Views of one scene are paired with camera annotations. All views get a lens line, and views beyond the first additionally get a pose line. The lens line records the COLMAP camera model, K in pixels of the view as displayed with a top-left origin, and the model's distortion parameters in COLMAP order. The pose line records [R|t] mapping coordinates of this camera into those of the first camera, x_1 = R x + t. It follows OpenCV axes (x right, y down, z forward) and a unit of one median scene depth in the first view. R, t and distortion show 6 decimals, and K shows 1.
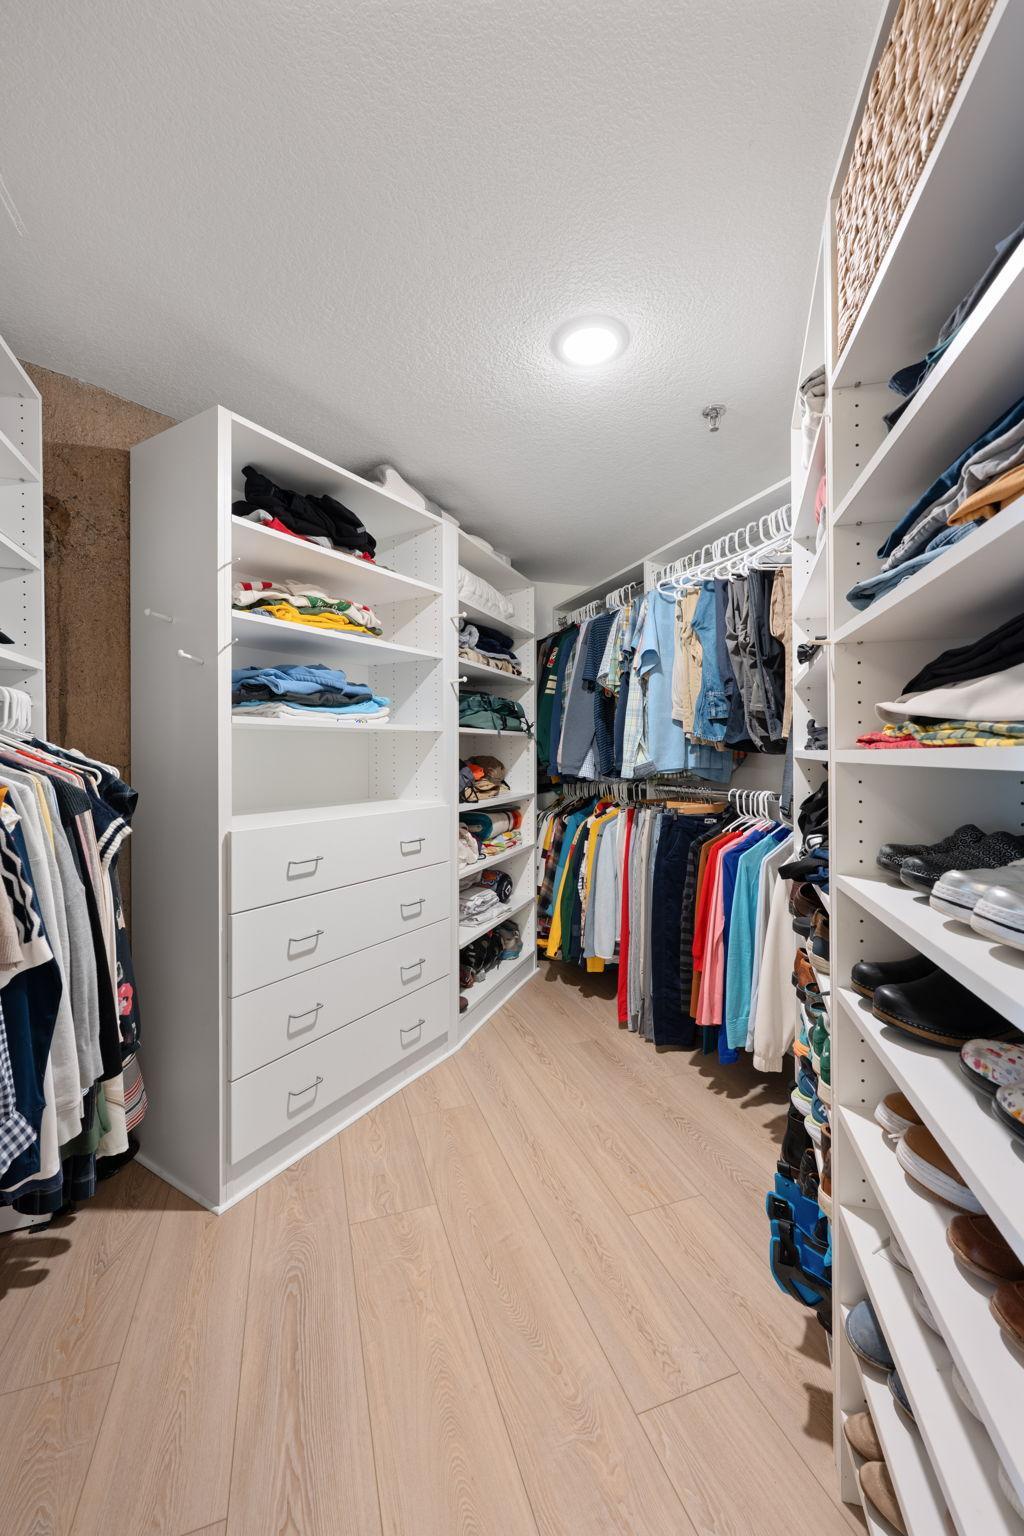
lens RADIAL K [[624.6, 0, 509.6], [0, 624.6, 777.1], [0, 0, 1]] dist [-0.001527, -0.000187]
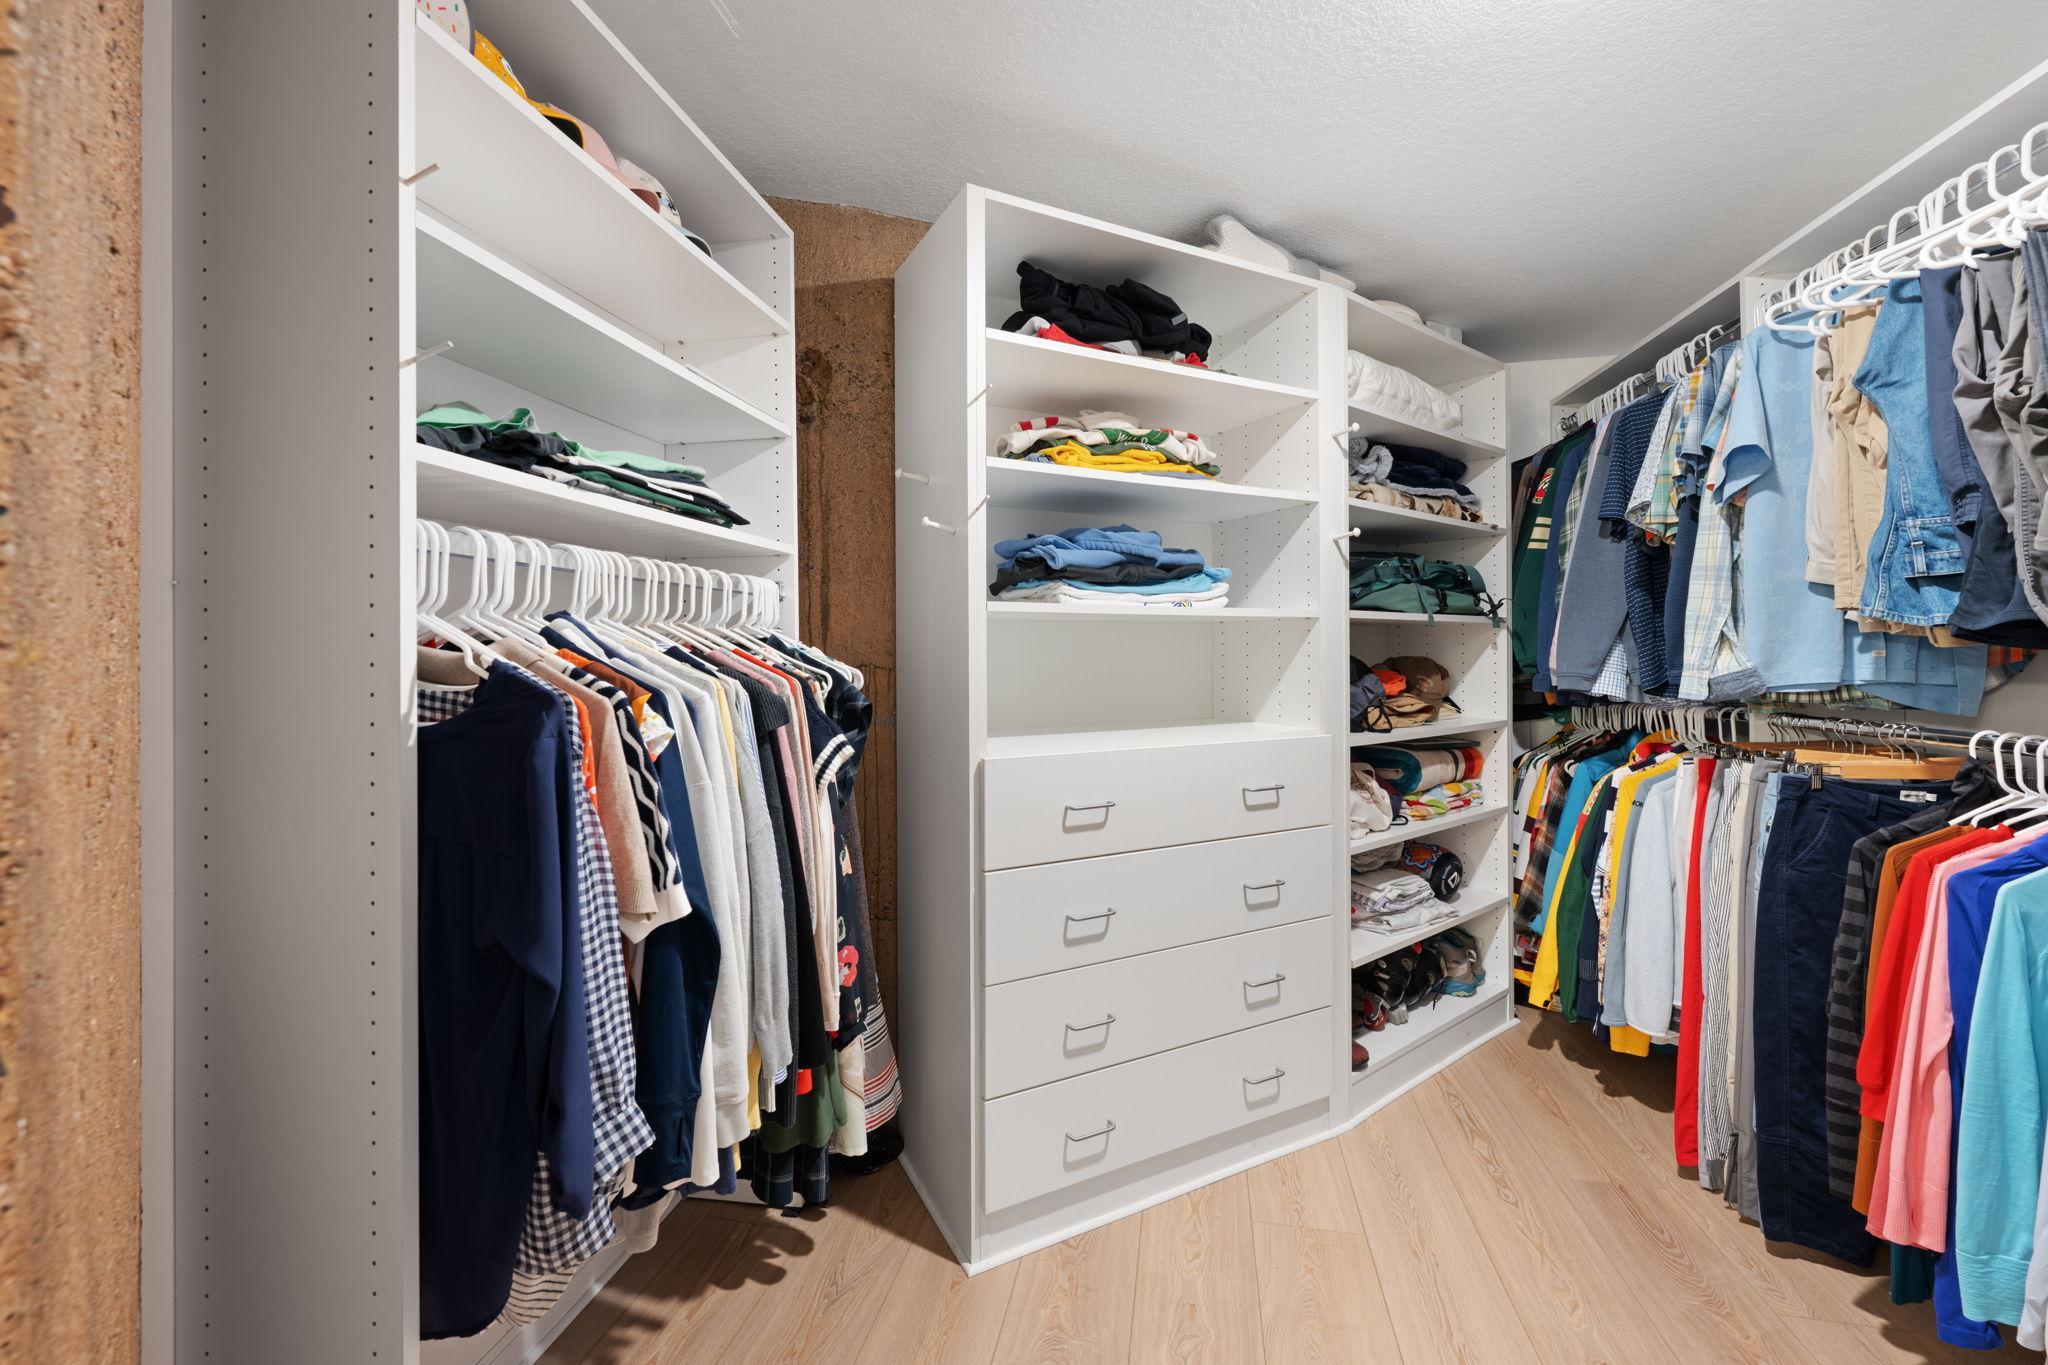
lens RADIAL K [[832.9, 0, 1028.0], [0, 832.9, 667.4], [0, 0, 1]] dist [-0.001527, -0.000187]
pose [[0.859776, 0.008404, -0.510602, 0.074883], [-0.018766, 0.999709, -0.015146, -0.004928], [0.510326, 0.022604, 0.859684, 0.140584]]
